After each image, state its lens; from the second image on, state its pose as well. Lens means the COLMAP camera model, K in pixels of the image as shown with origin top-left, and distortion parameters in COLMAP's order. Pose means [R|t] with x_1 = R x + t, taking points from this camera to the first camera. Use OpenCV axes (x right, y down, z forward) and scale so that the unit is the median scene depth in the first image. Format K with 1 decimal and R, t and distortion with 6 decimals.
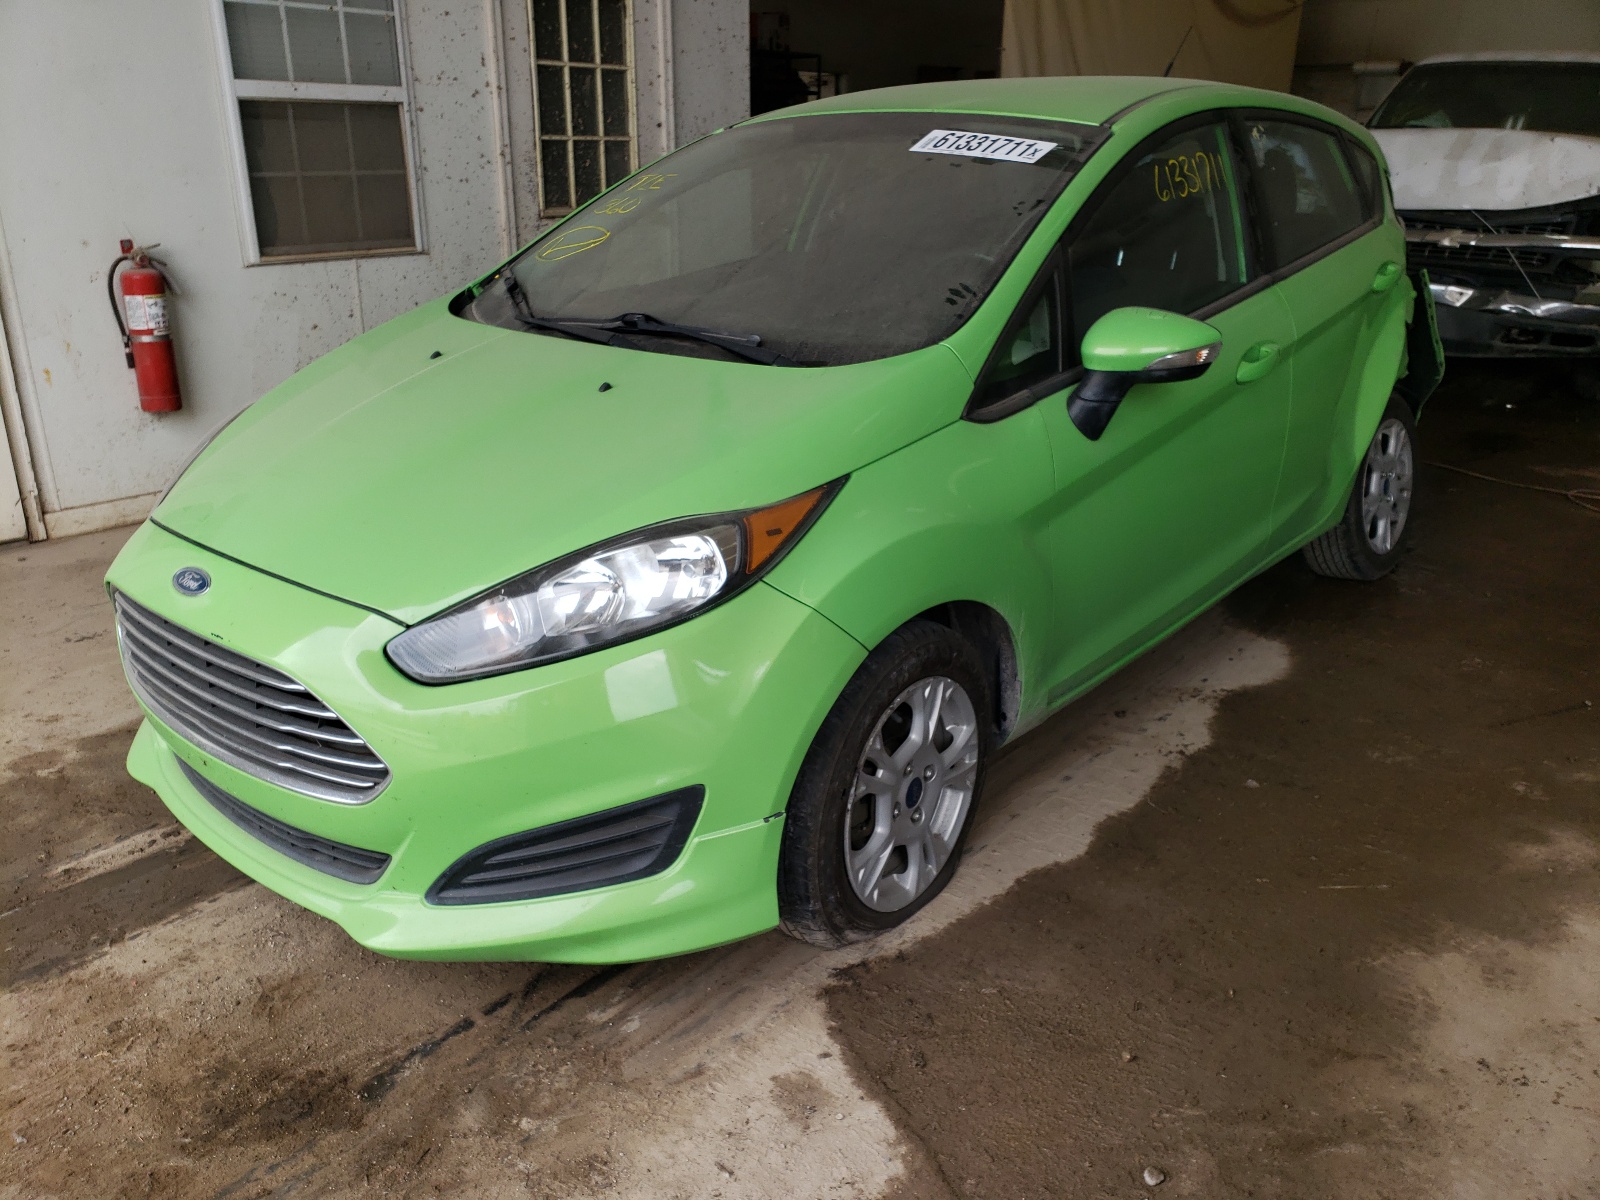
lens RADIAL K [[1211.4, 0, 800.6], [0, 1211.4, 595.1], [0, 0, 1]] dist [0.016189, -0.008892]
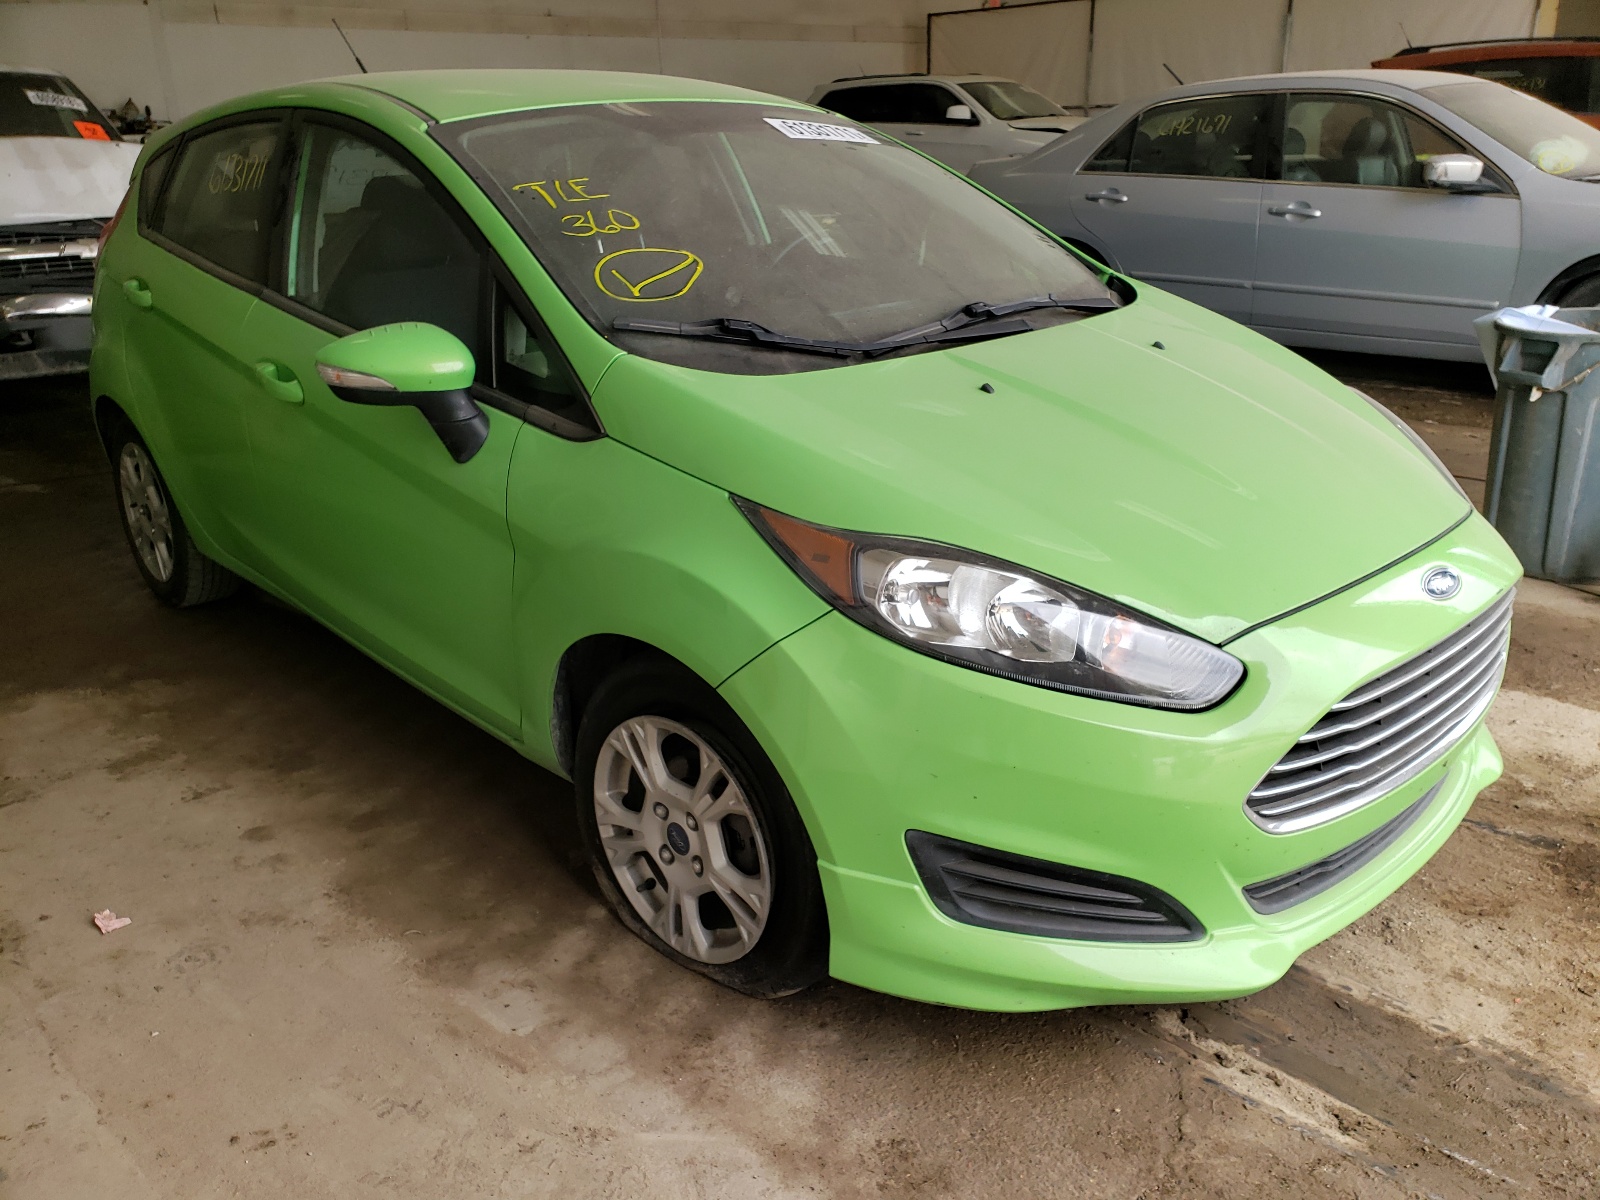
lens RADIAL K [[1211.4, 0, 800.1], [0, 1211.4, 604.5], [0, 0, 1]] dist [0.016189, -0.008892]
pose [[0.153142, -0.356911, 0.921500, -0.637668], [0.354747, 0.890199, 0.285833, -0.204991], [-0.922335, 0.283126, 0.262940, 0.528822]]
